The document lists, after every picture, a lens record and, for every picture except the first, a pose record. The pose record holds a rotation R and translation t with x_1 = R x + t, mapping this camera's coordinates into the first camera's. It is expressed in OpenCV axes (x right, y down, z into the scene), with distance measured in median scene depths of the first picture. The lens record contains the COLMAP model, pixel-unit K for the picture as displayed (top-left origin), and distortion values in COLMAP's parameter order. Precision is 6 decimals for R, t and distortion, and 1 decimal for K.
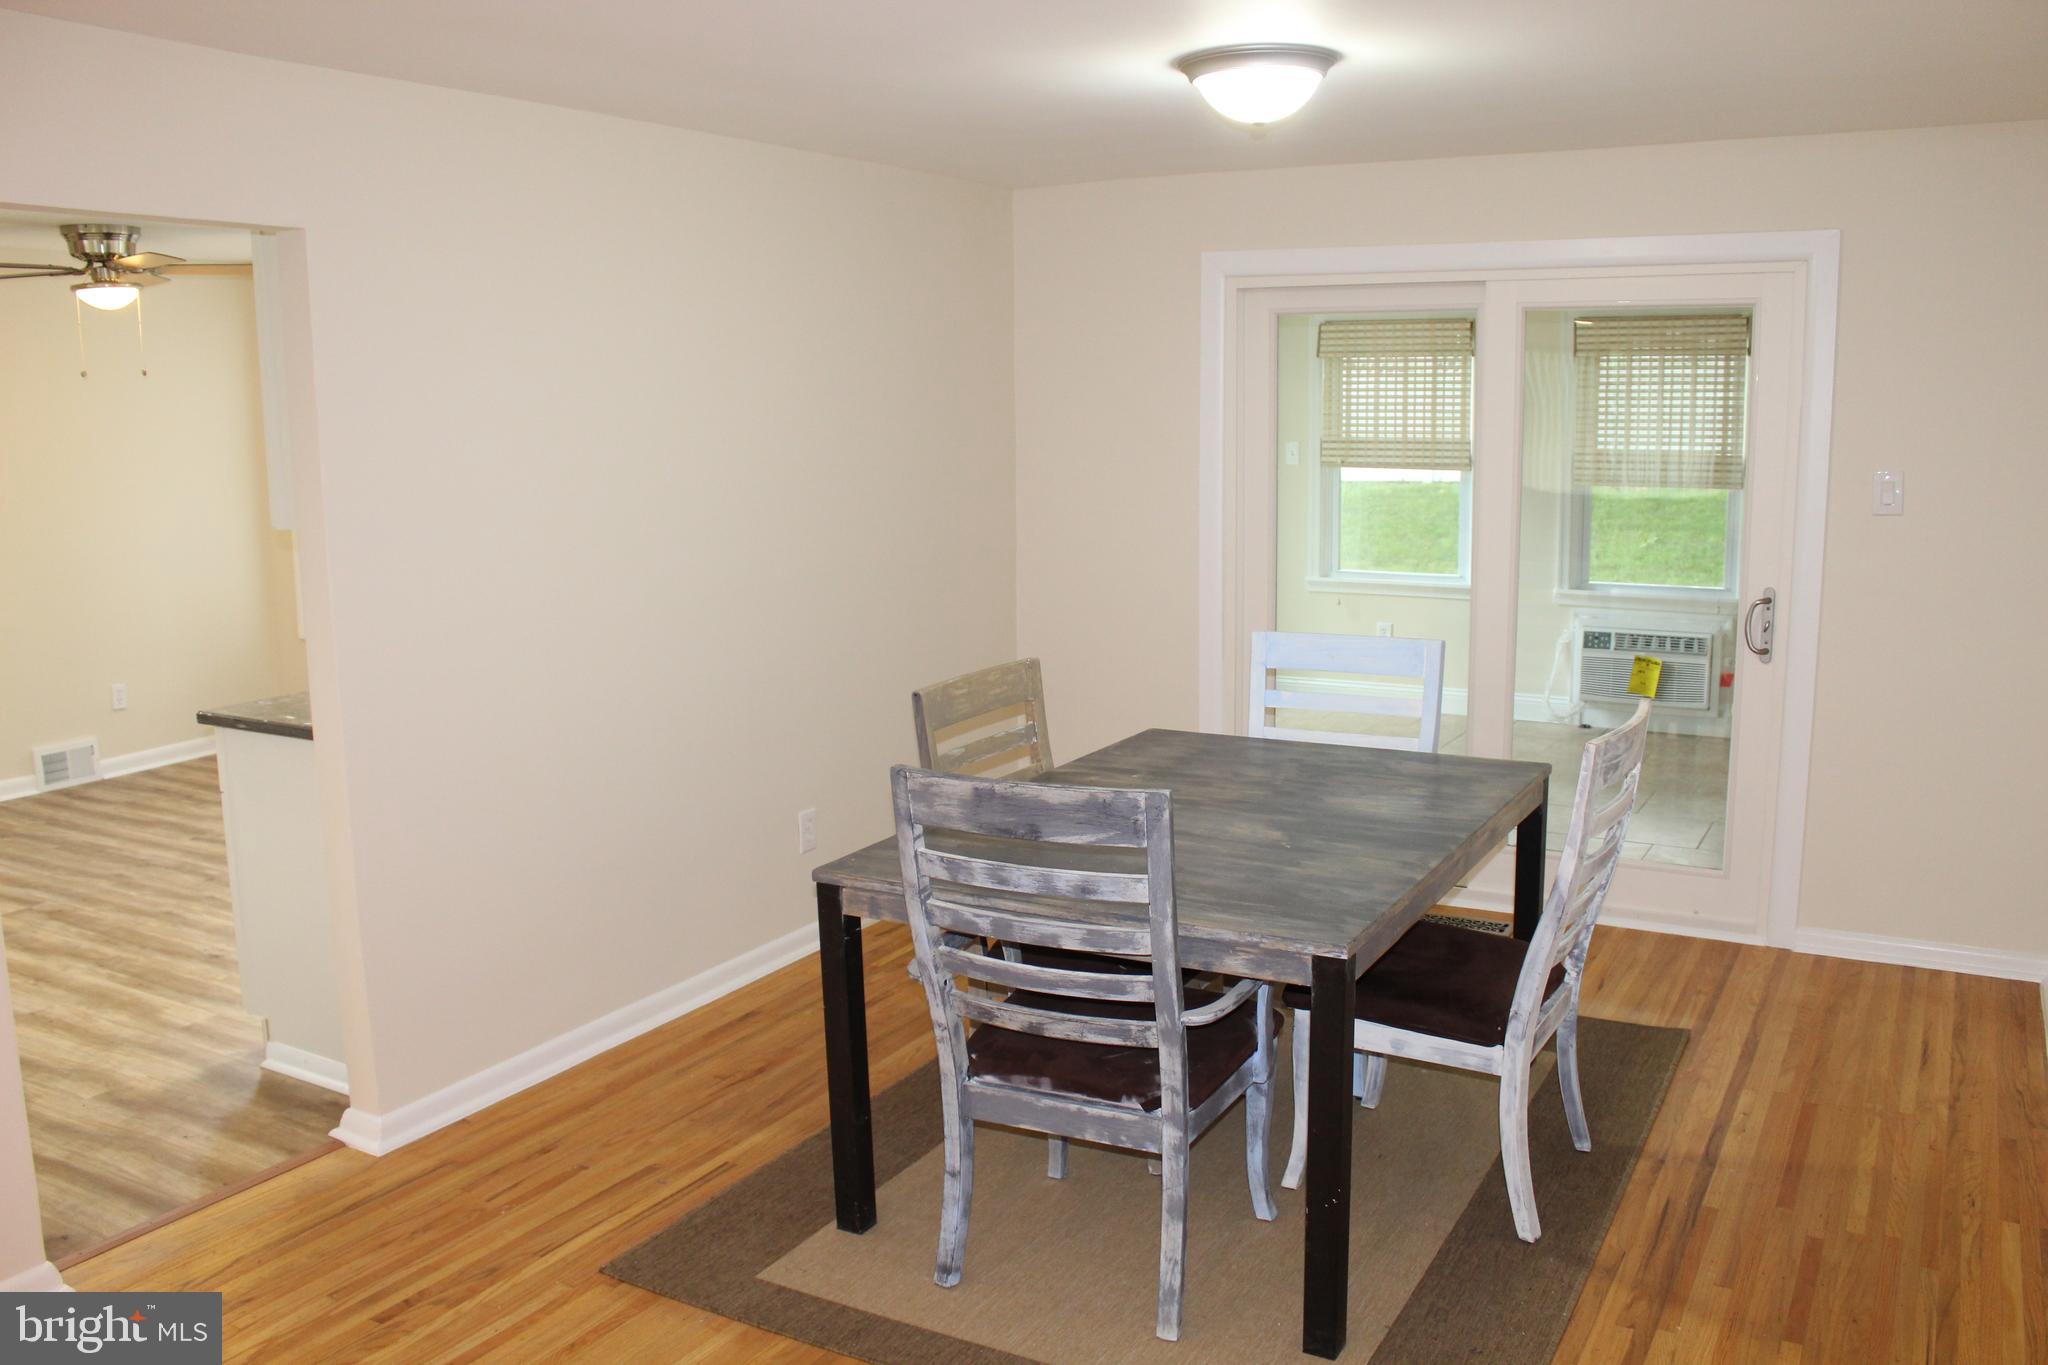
lens RADIAL K [[1698.0, 0, 1029.2], [0, 1698.0, 681.5], [0, 0, 1]] dist [-0.170367, 0.142253]
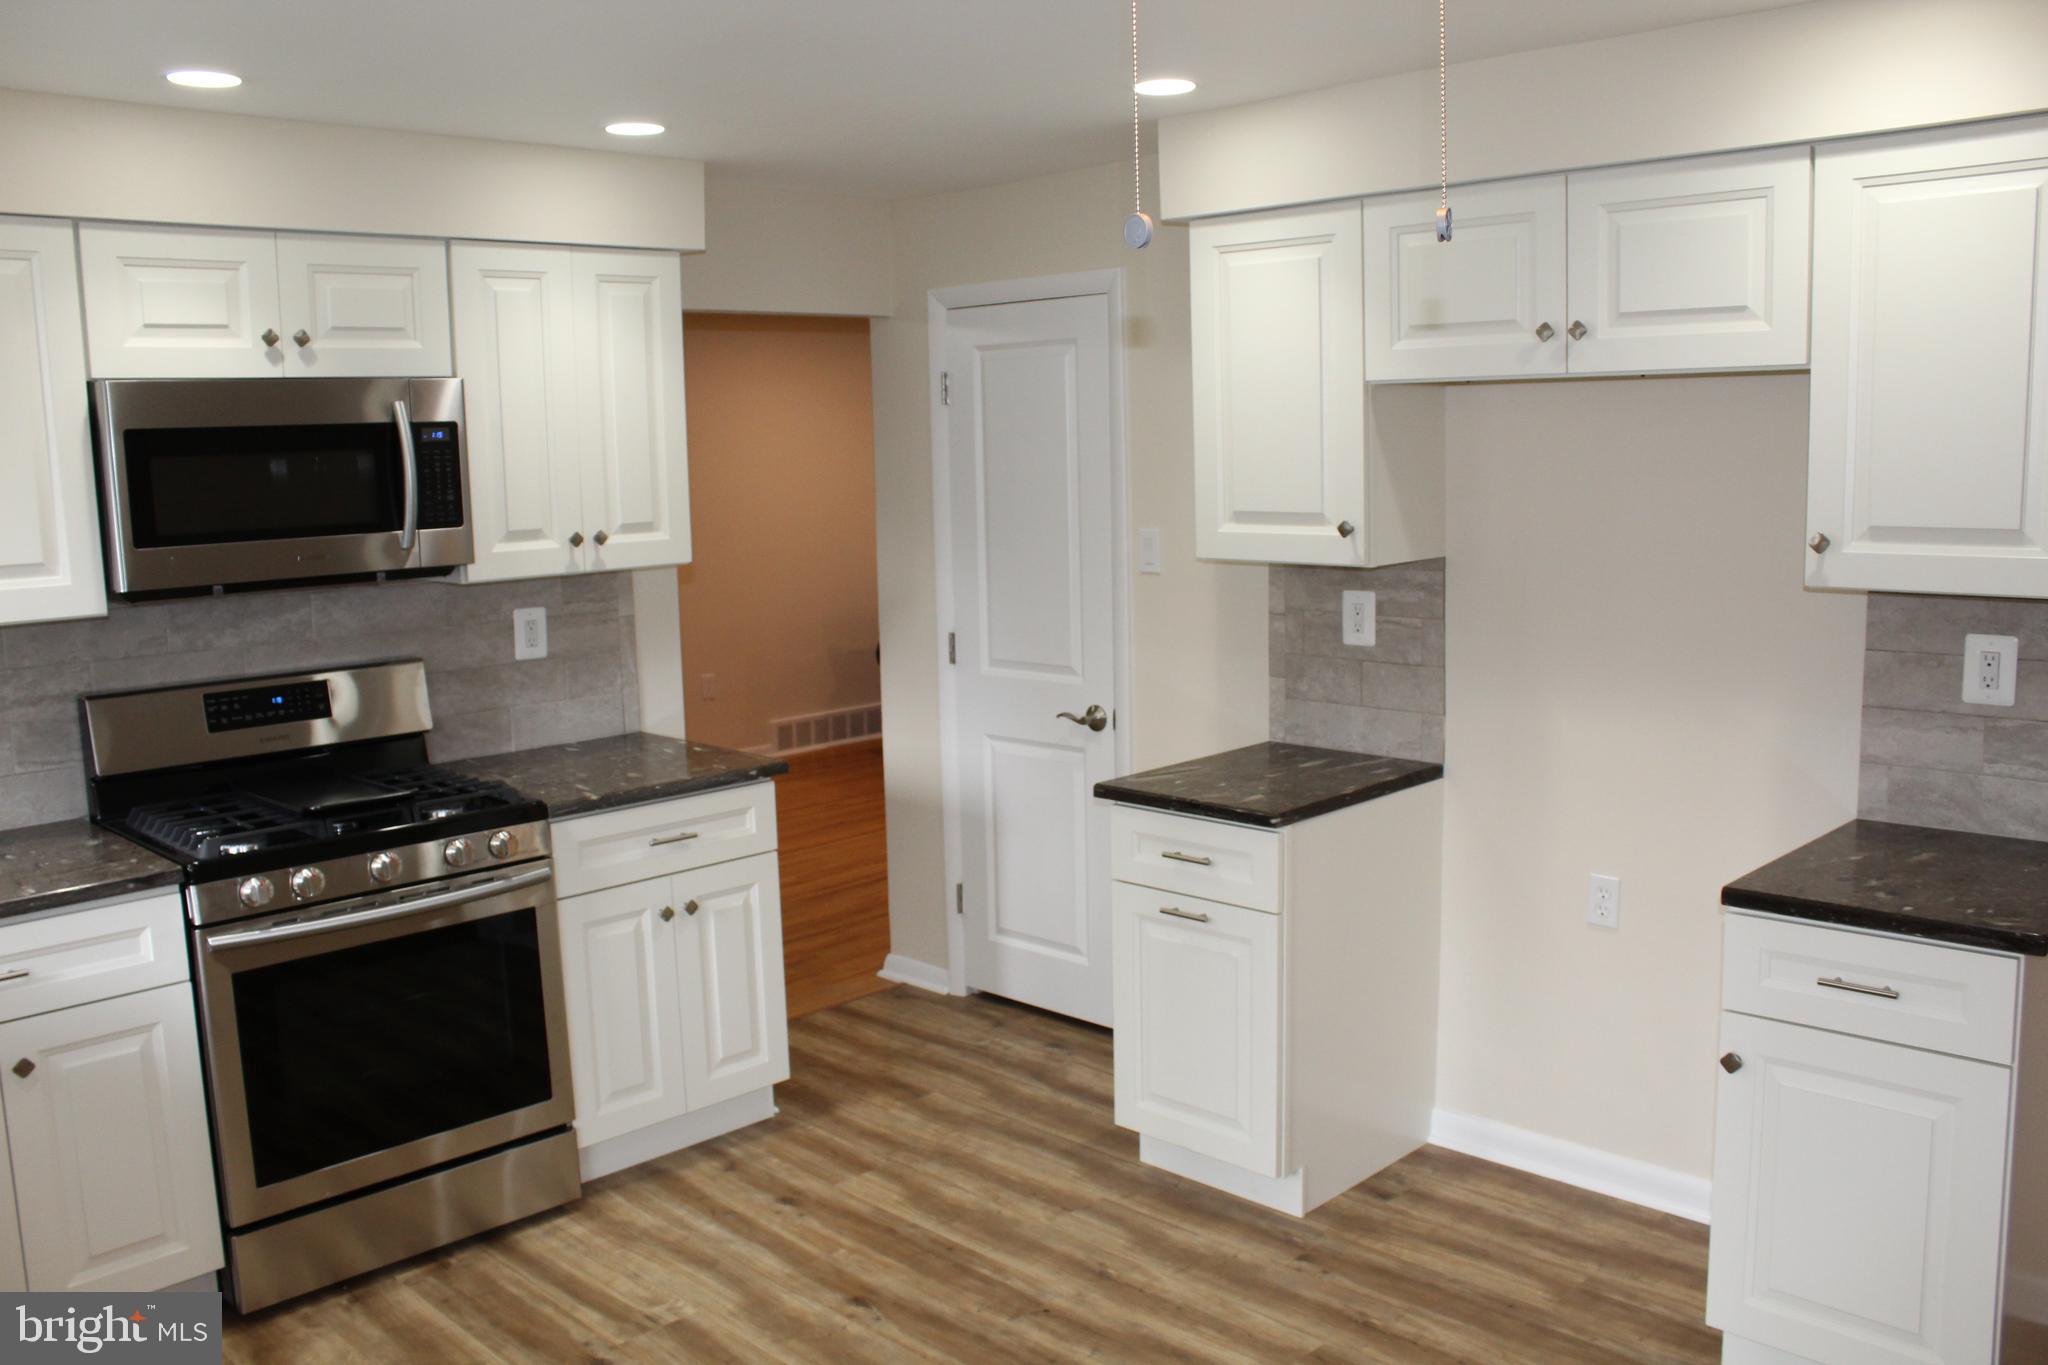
lens RADIAL K [[1698.0, 0, 1026.7], [0, 1698.0, 688.2], [0, 0, 1]] dist [-0.170367, 0.142253]
pose [[-0.964577, -0.001253, 0.263798, -0.592826], [0.079814, 0.951736, 0.296360, -0.199134], [-0.251437, 0.306916, -0.917922, 1.220113]]
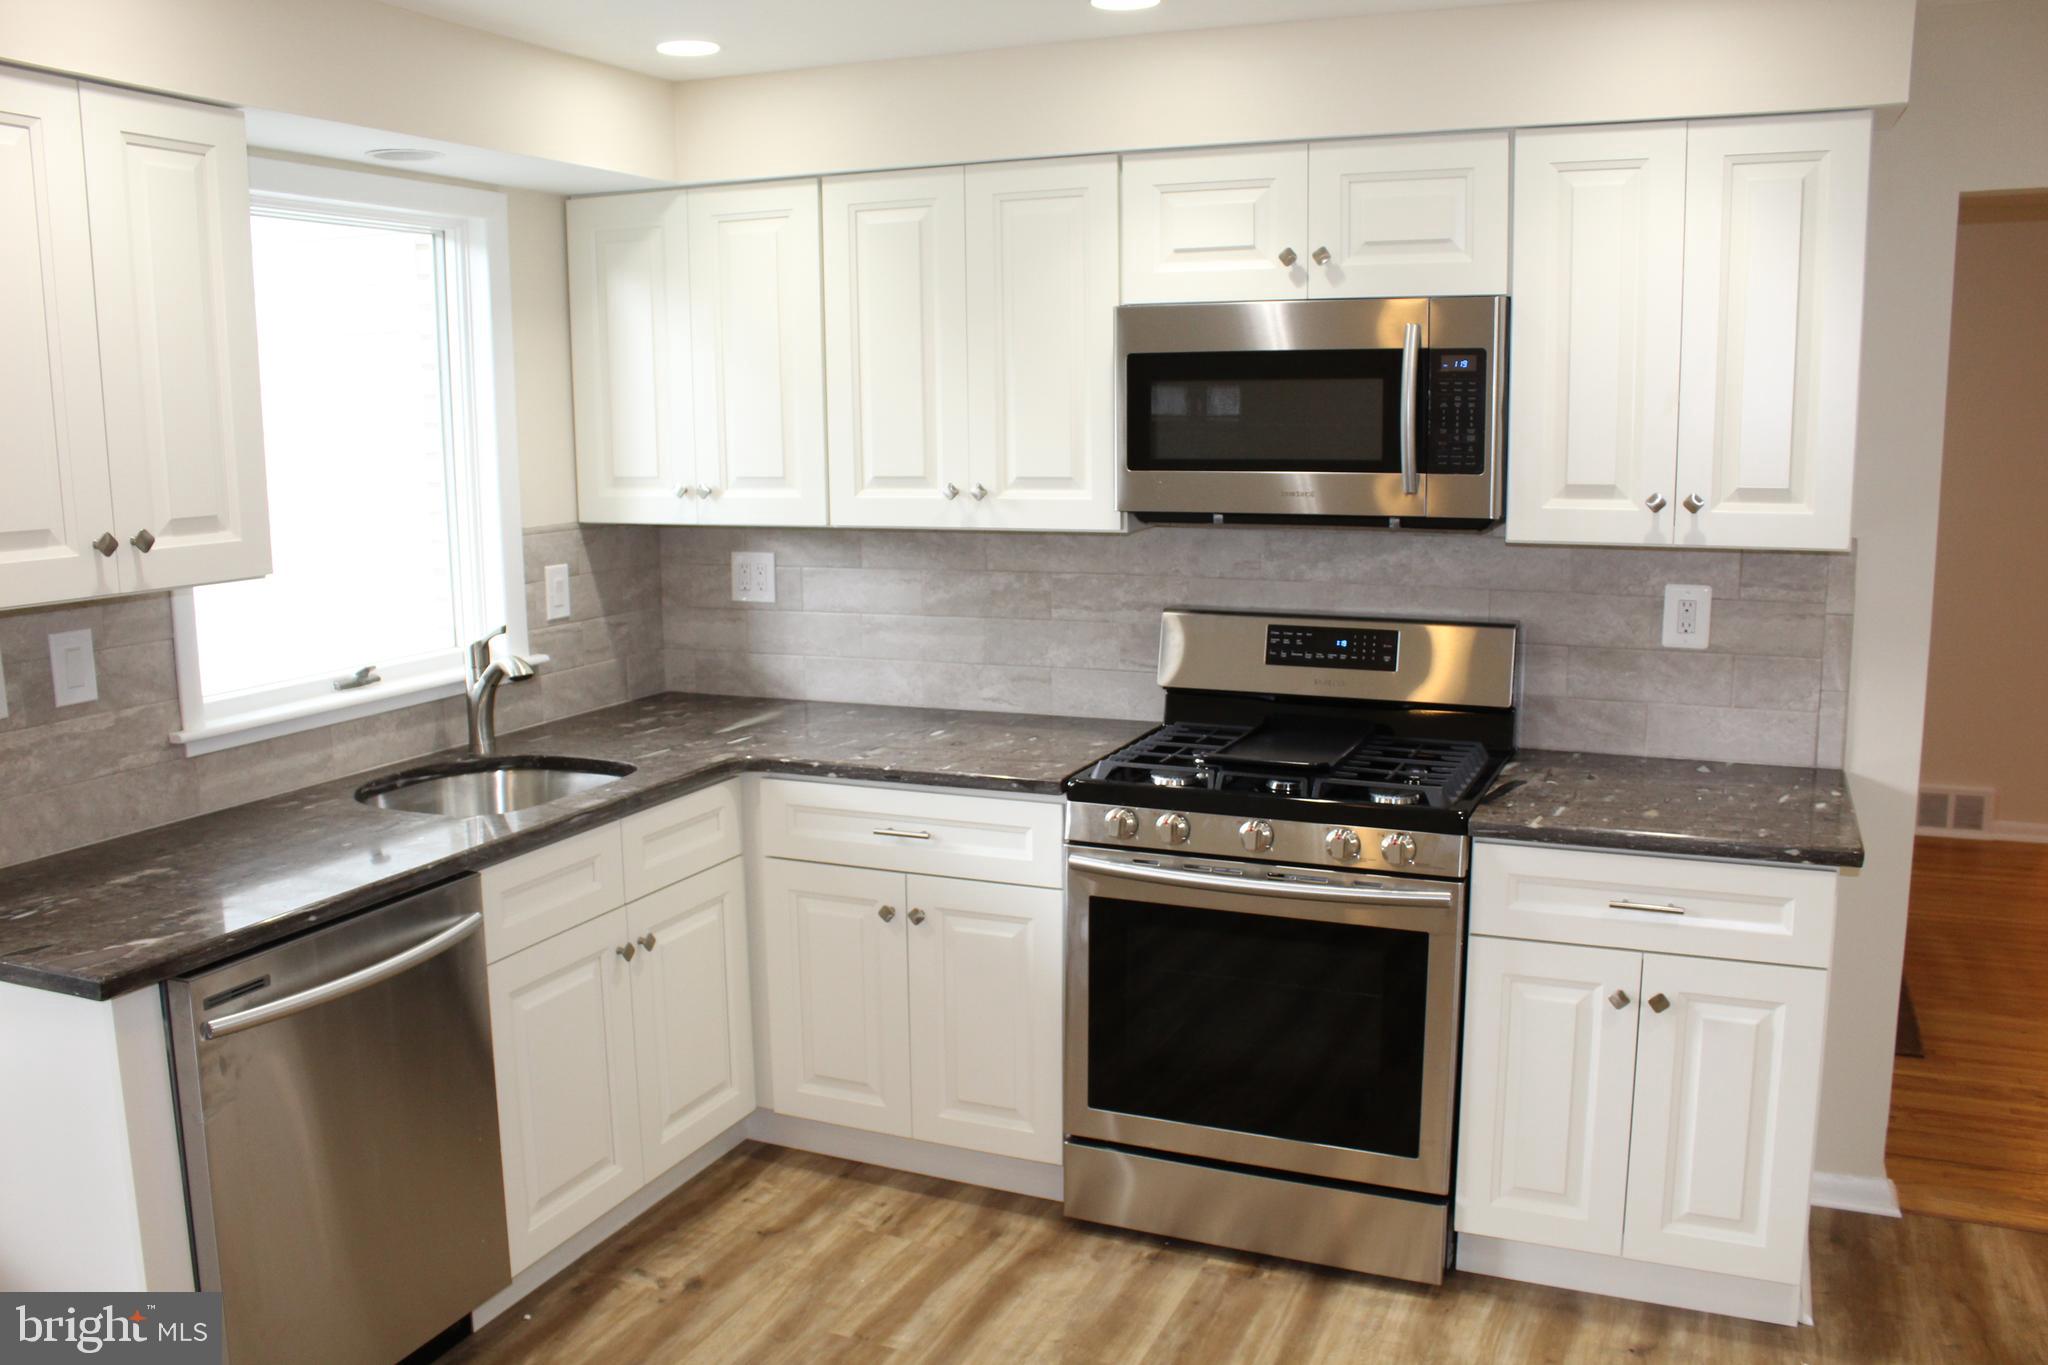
lens RADIAL K [[1698.0, 0, 1013.3], [0, 1698.0, 685.4], [0, 0, 1]] dist [-0.170367, 0.142253]
pose [[-0.104420, -0.147655, 0.983511, -0.727999], [0.177372, 0.970298, 0.164503, -0.140837], [-0.978589, 0.191624, -0.075129, 0.900545]]
